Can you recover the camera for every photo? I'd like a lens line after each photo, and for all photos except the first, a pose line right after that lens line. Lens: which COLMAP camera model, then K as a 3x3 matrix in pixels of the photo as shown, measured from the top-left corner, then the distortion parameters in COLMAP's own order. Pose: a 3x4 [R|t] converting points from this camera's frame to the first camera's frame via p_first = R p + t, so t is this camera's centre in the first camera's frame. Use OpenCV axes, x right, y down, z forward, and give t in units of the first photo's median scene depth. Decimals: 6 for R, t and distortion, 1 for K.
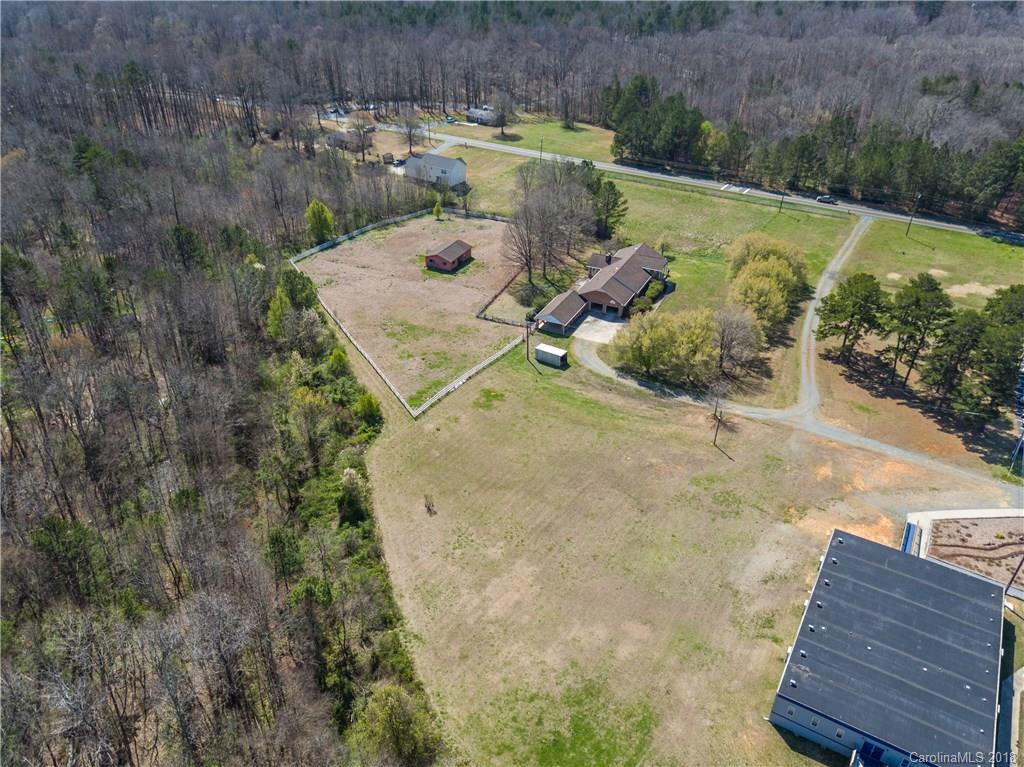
lens RADIAL K [[736.2, 0, 507.0], [0, 736.2, 385.2], [0, 0, 1]] dist [0.002137, 0.002466]
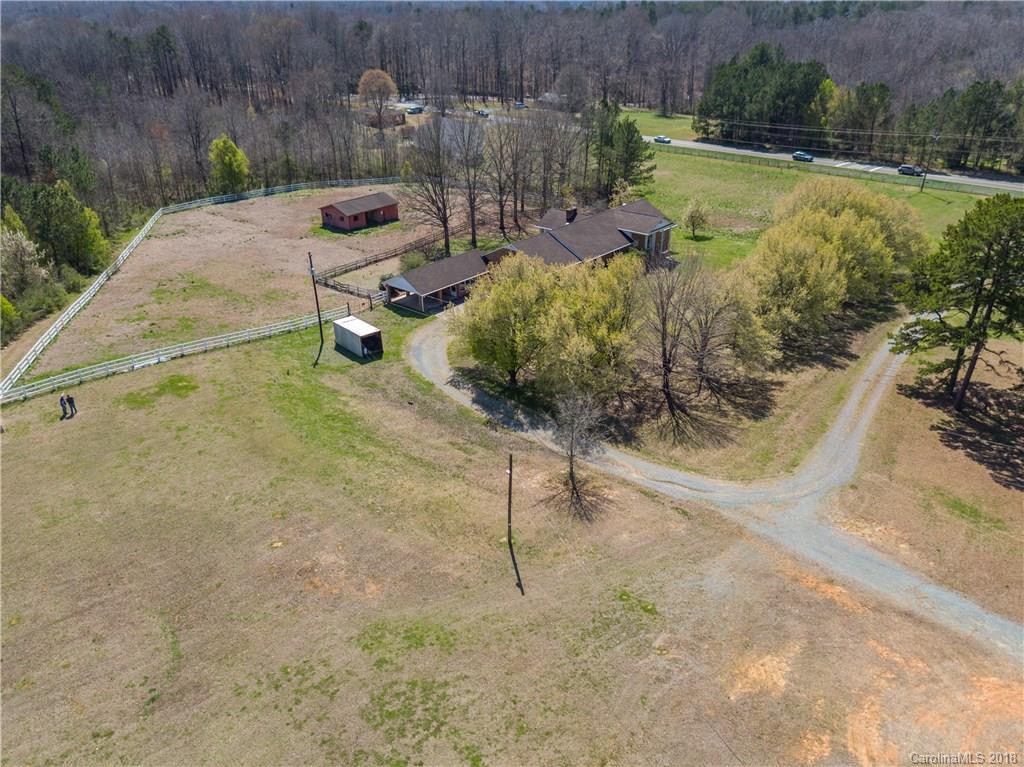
lens RADIAL K [[754.0, 0, 512.0], [0, 754.0, 383.5], [0, 0, 1]] dist [0.008420, 0.000869]
pose [[0.968602, 0.099704, -0.227750, 0.298588], [-0.120888, 0.989355, -0.081012, 0.024135], [0.217248, 0.106000, 0.970344, 0.492387]]
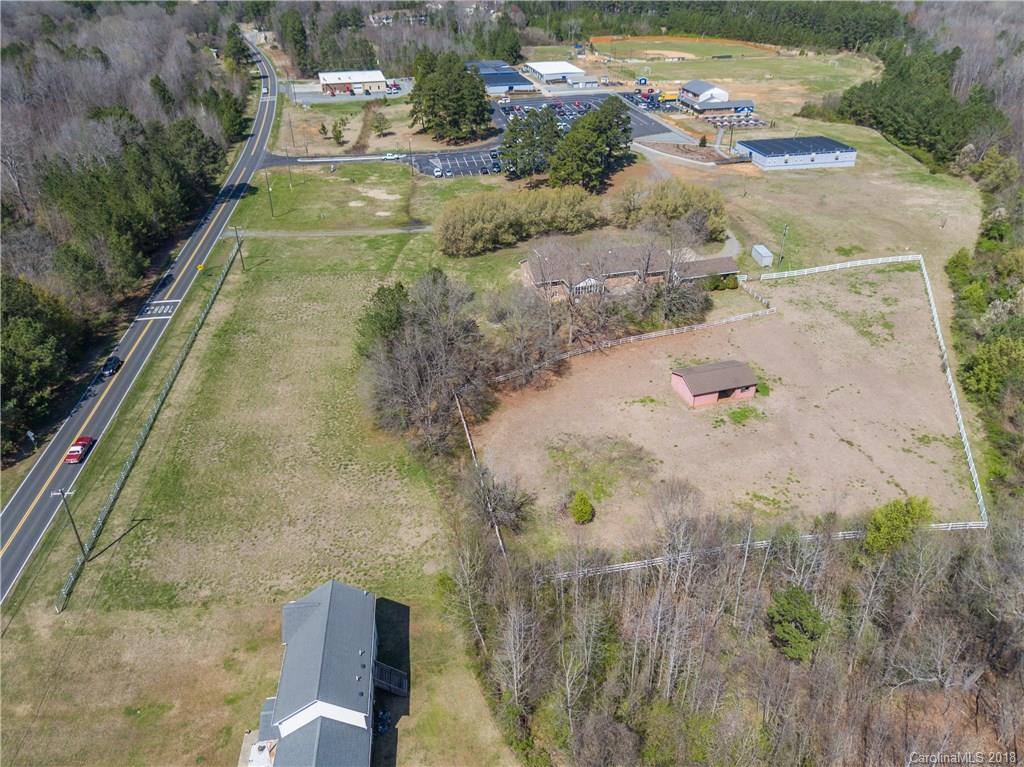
lens RADIAL K [[754.0, 0, 512.0], [0, 754.0, 383.5], [0, 0, 1]] dist [0.008420, 0.000869]
pose [[-0.674437, -0.371458, 0.638086, -0.483626], [0.402828, 0.539140, 0.739634, -0.930609], [-0.618761, 0.755875, -0.213982, 1.622045]]
